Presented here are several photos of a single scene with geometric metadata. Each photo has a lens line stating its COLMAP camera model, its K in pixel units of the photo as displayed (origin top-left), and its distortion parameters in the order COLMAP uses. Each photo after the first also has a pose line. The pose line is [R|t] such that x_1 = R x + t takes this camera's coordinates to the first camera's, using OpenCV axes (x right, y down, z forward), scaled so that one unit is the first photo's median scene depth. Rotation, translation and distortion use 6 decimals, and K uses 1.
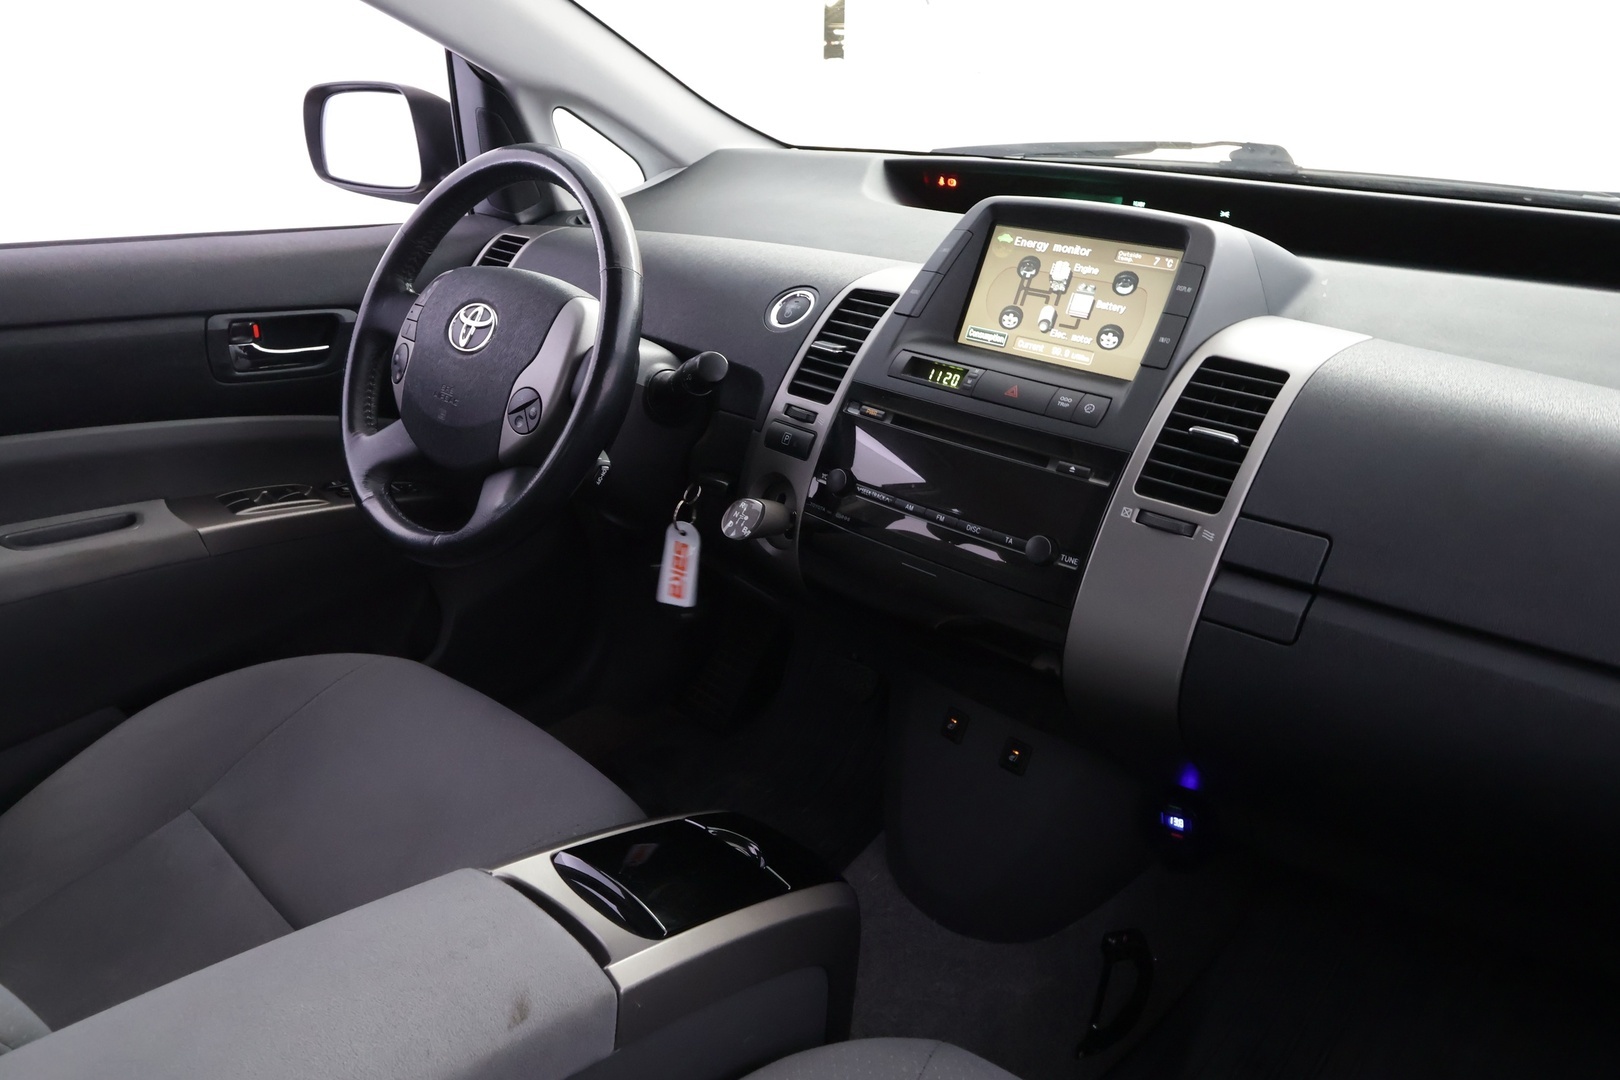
lens RADIAL K [[1109.9, 0, 810.0], [0, 1109.9, 540.0], [0, 0, 1]] dist [-0.008856, -0.003254]
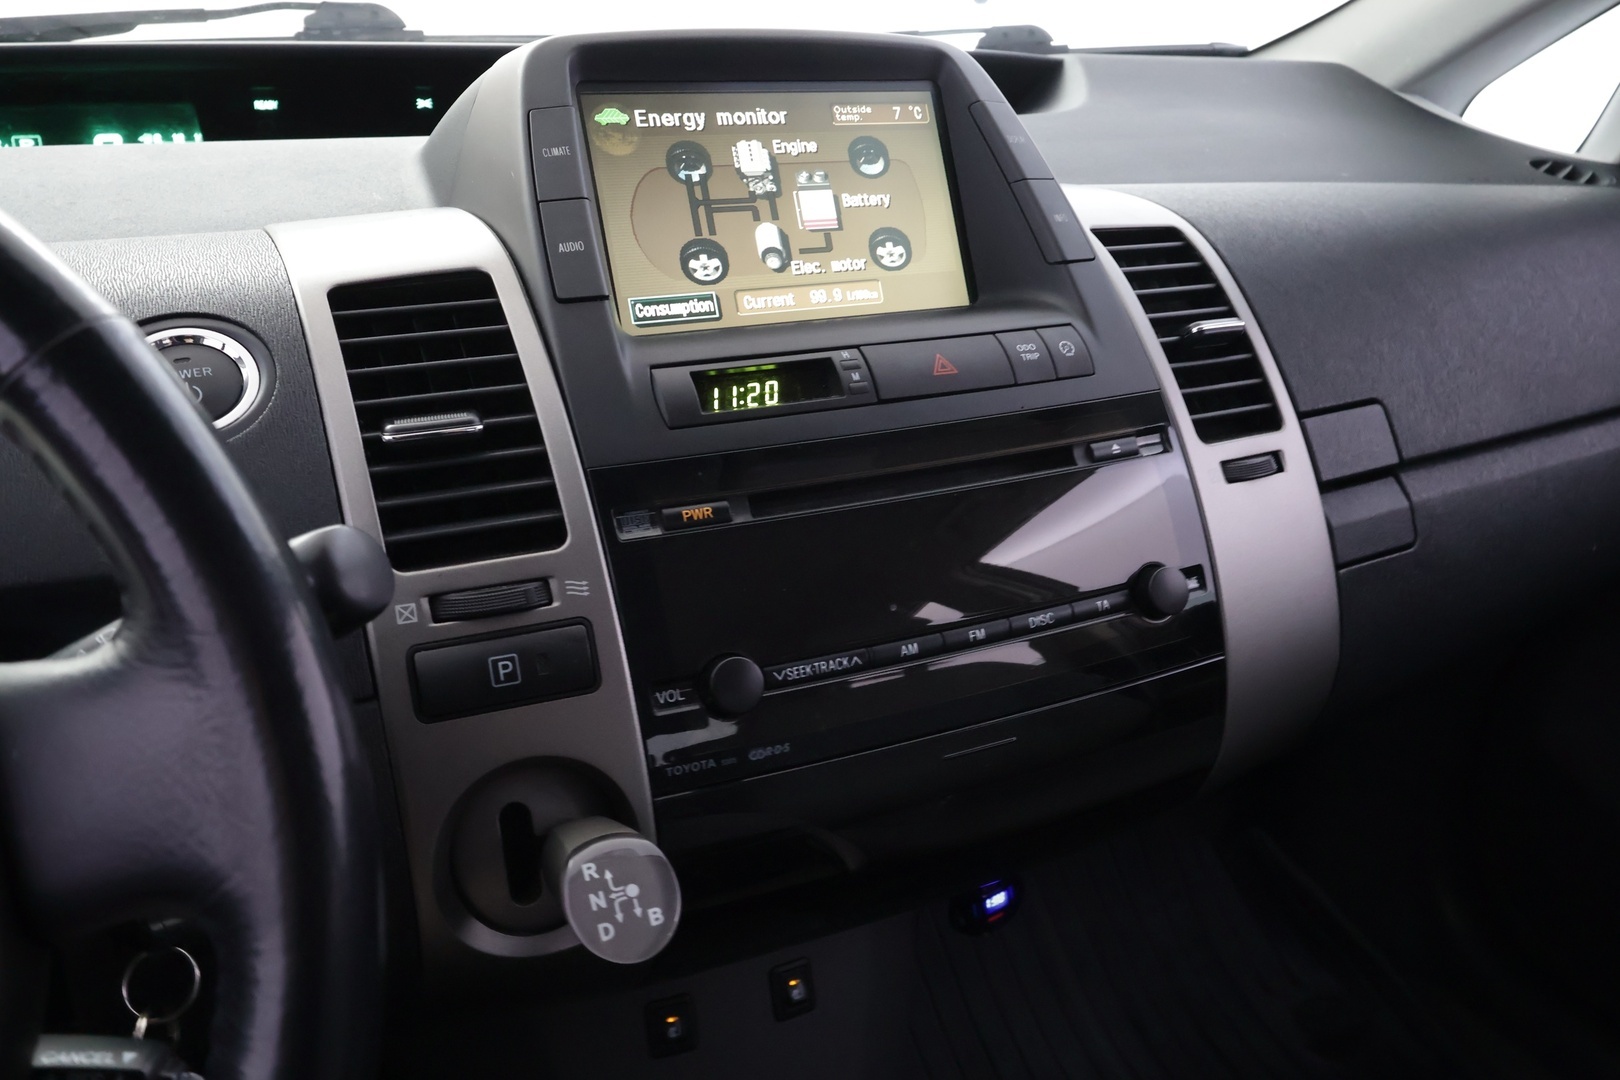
lens RADIAL K [[1267.7, 0, 810.0], [0, 1267.7, 540.0], [0, 0, 1]] dist [-0.002570, -0.005006]
pose [[0.358983, -0.363136, 0.859804, -0.368520], [0.374392, 0.899872, 0.223743, -0.203765], [-0.854963, 0.241584, 0.458994, 0.740467]]
